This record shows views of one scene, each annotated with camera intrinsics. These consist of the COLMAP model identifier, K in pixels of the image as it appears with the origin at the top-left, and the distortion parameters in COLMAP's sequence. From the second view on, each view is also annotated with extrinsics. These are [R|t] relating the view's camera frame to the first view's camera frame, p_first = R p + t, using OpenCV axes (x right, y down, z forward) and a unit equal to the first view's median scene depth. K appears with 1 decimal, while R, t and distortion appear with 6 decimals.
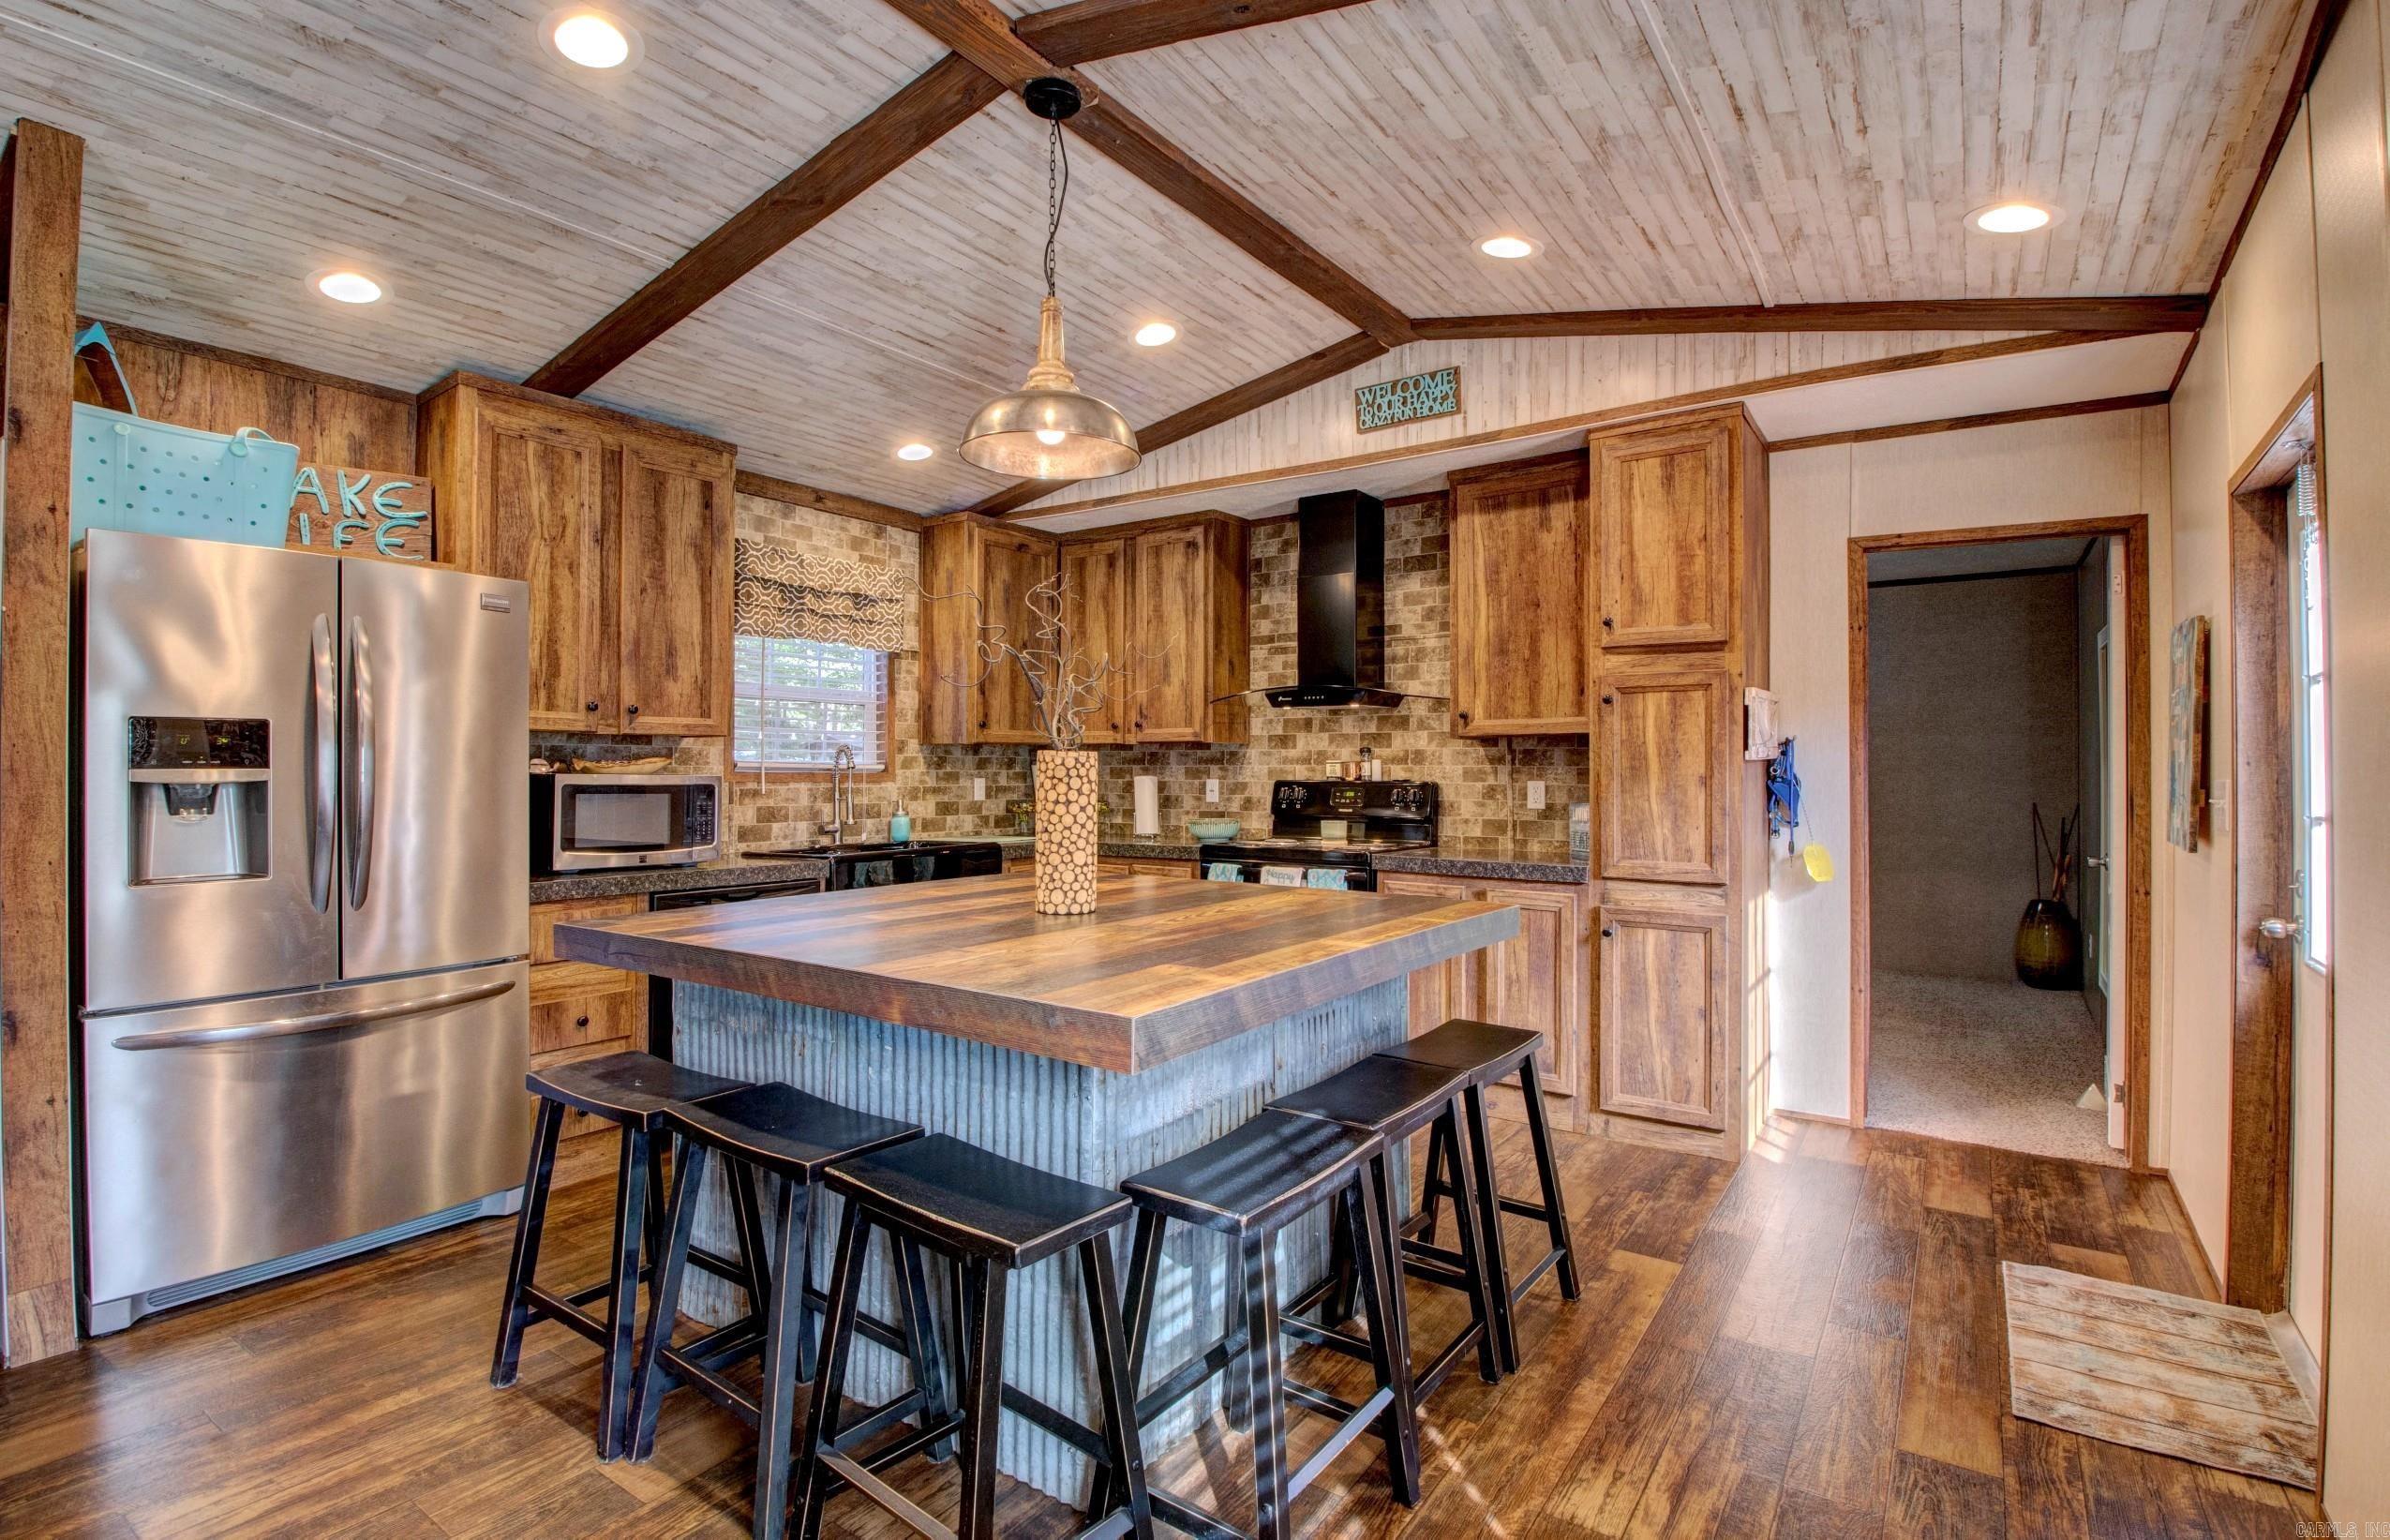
lens RADIAL K [[1121.3, 0, 1192.2], [0, 1121.3, 762.3], [0, 0, 1]] dist [0.032261, -0.048705]
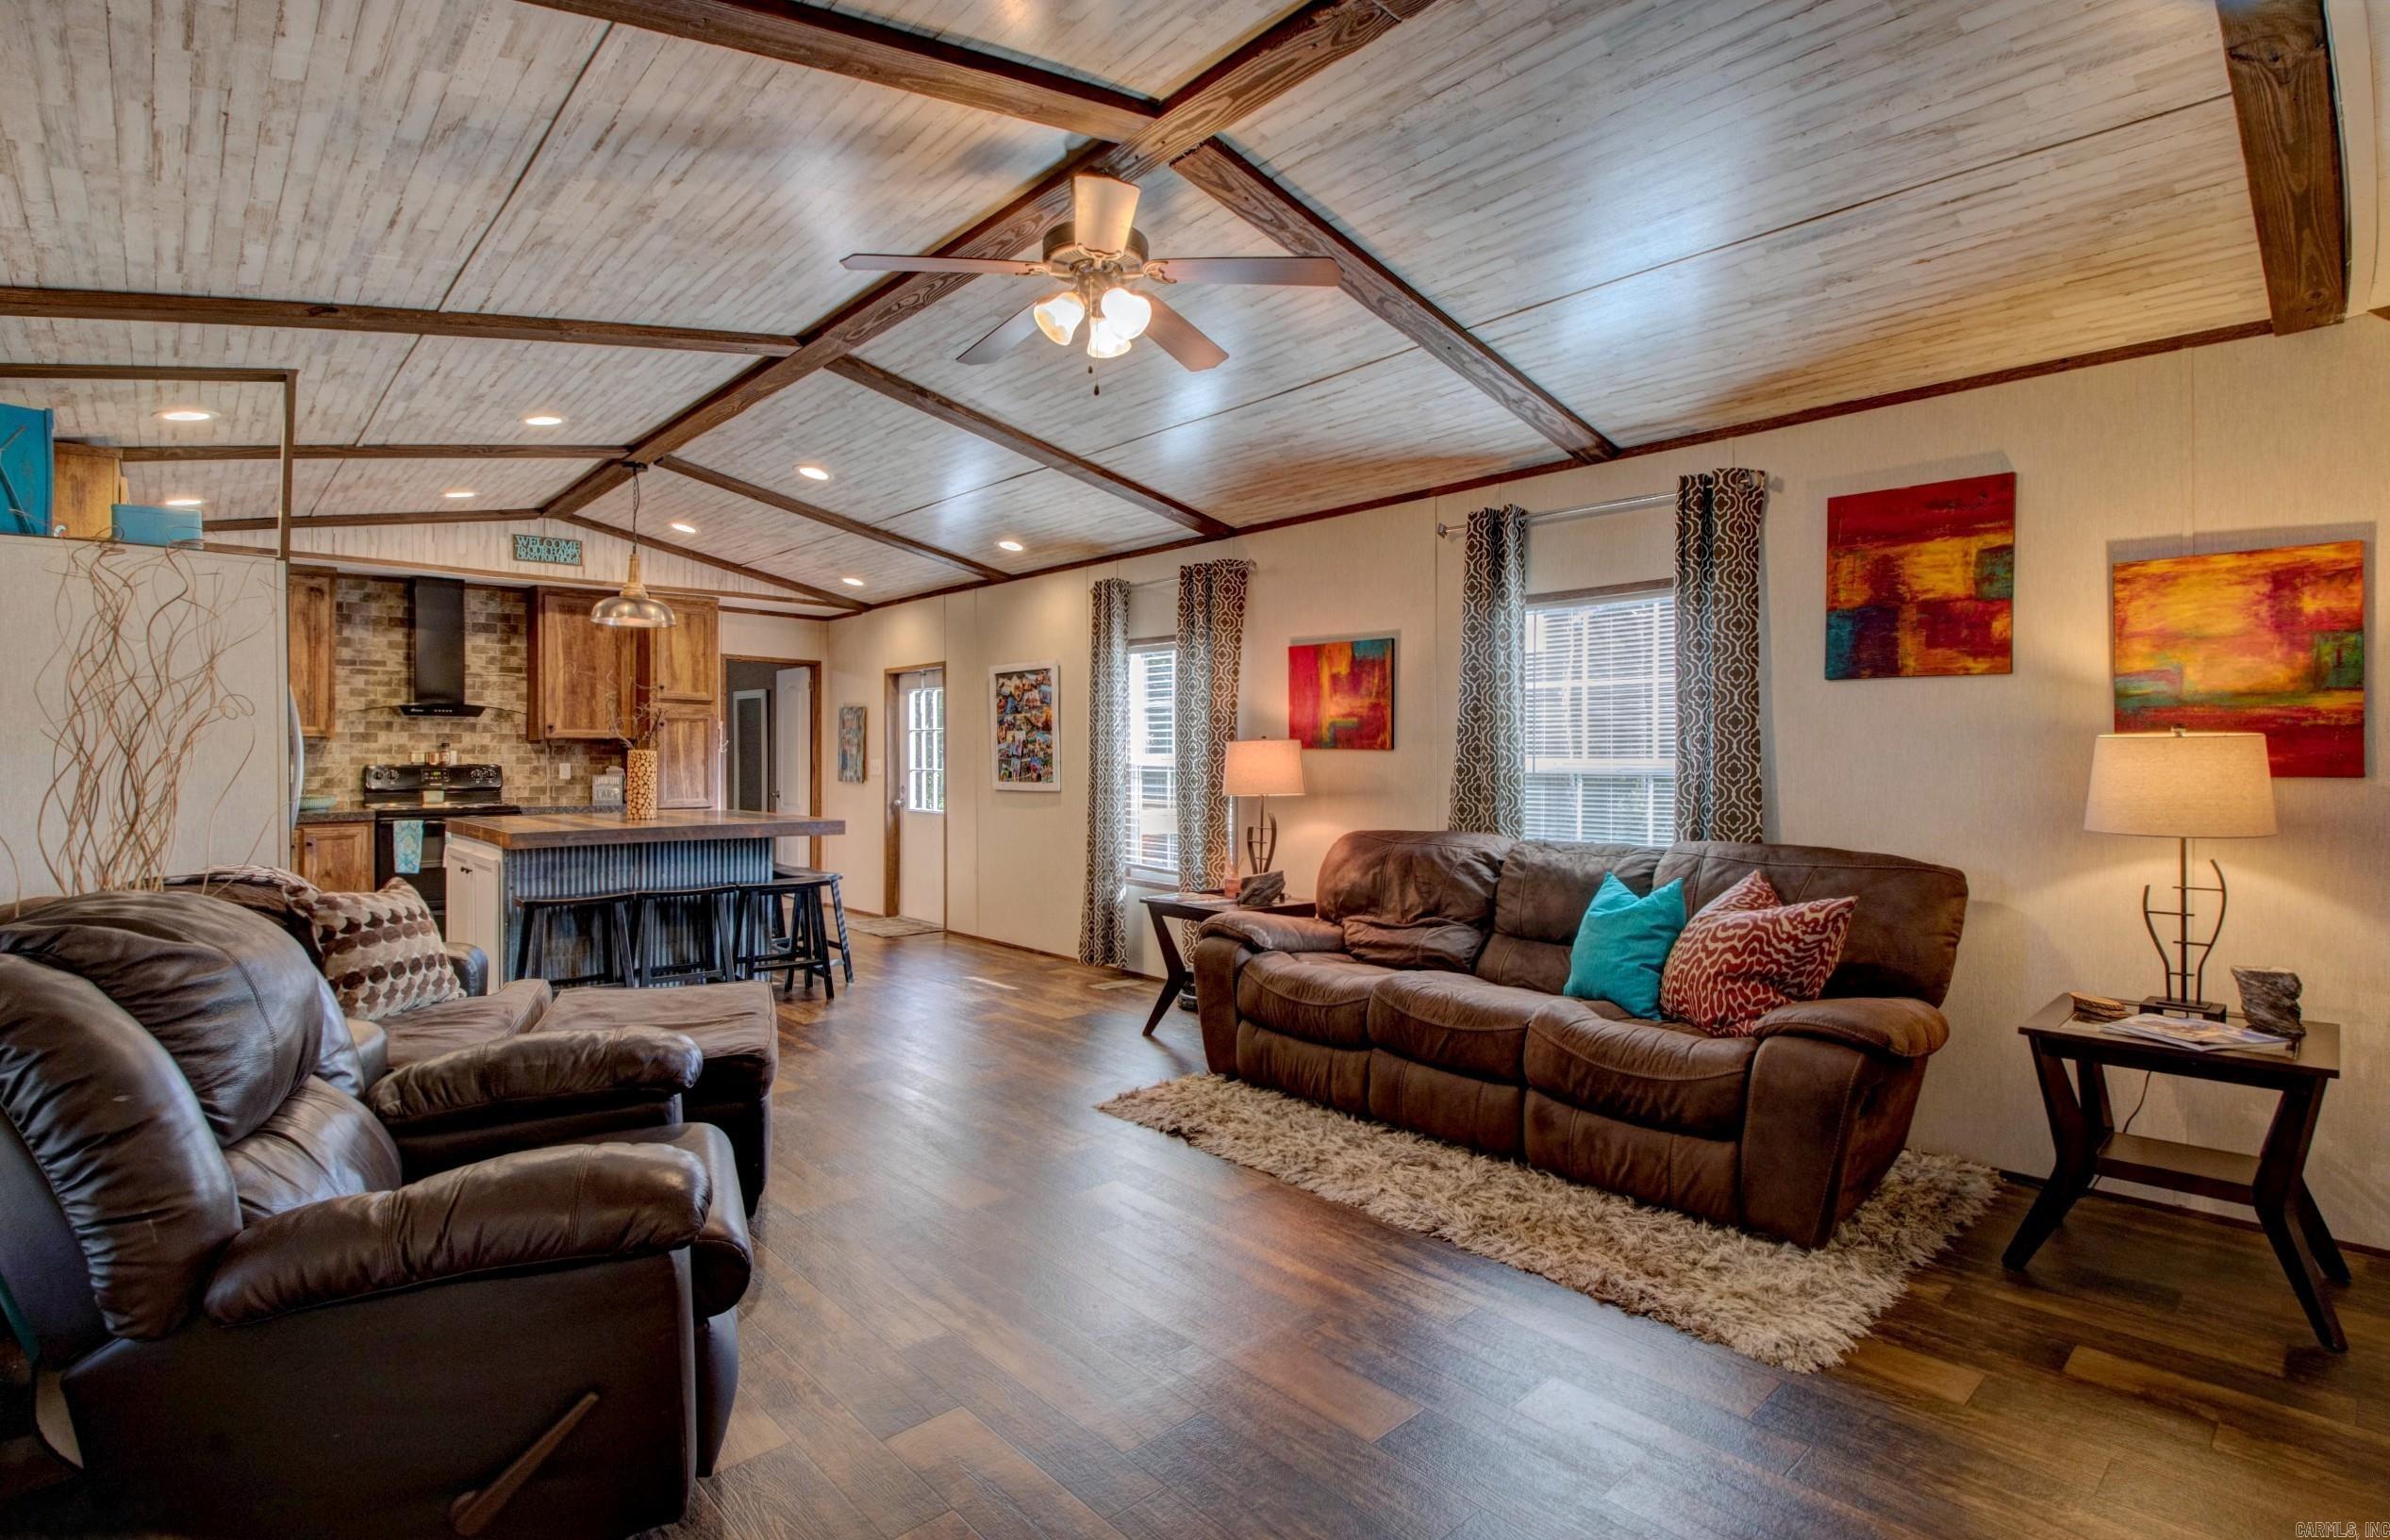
lens RADIAL K [[1113.2, 0, 1198.7], [0, 1113.2, 760.5], [0, 0, 1]] dist [0.032284, -0.057015]
pose [[0.216754, -0.004988, 0.976214, -1.170689], [-0.004958, 0.999968, 0.006210, -0.003807], [-0.976214, -0.006186, 0.216722, -0.350069]]
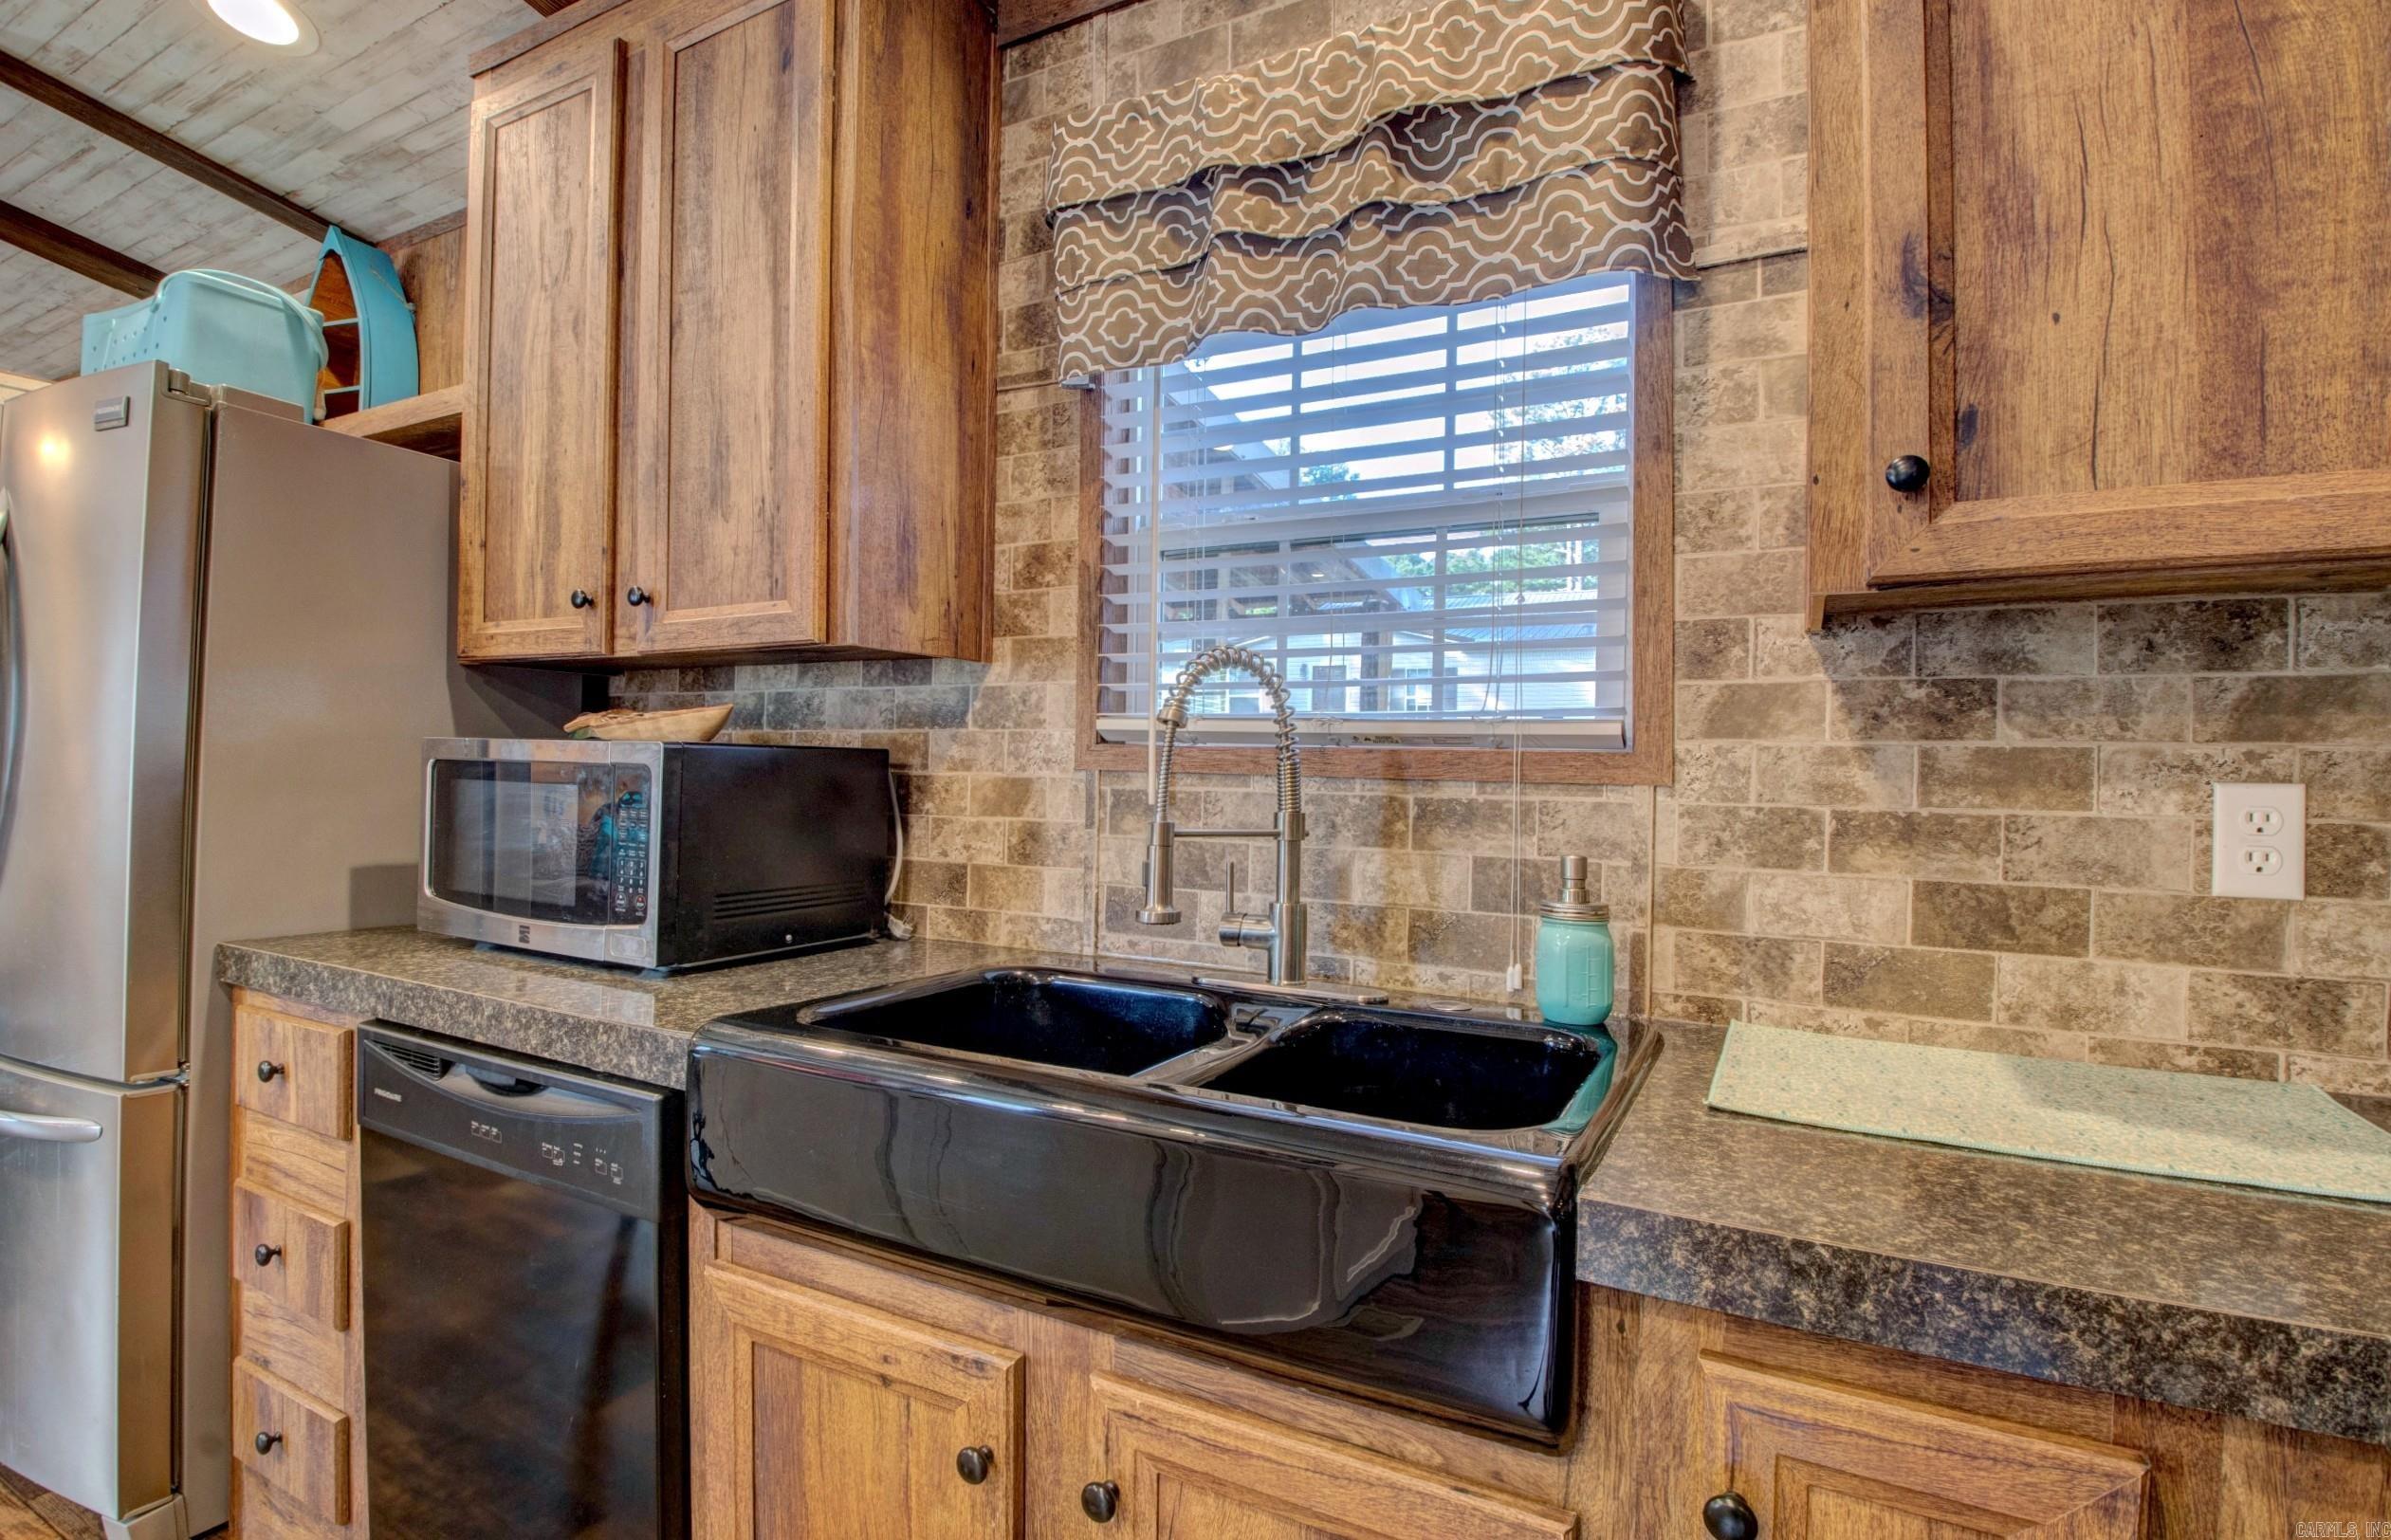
lens RADIAL K [[1129.6, 0, 1195.5], [0, 1129.6, 770.0], [0, 0, 1]] dist [0.005825, -0.027755]
pose [[0.108575, -0.000041, -0.994088, -0.020690], [-0.009241, 0.999957, -0.001050, 0.016526], [0.994045, 0.009300, 0.108570, 0.953723]]
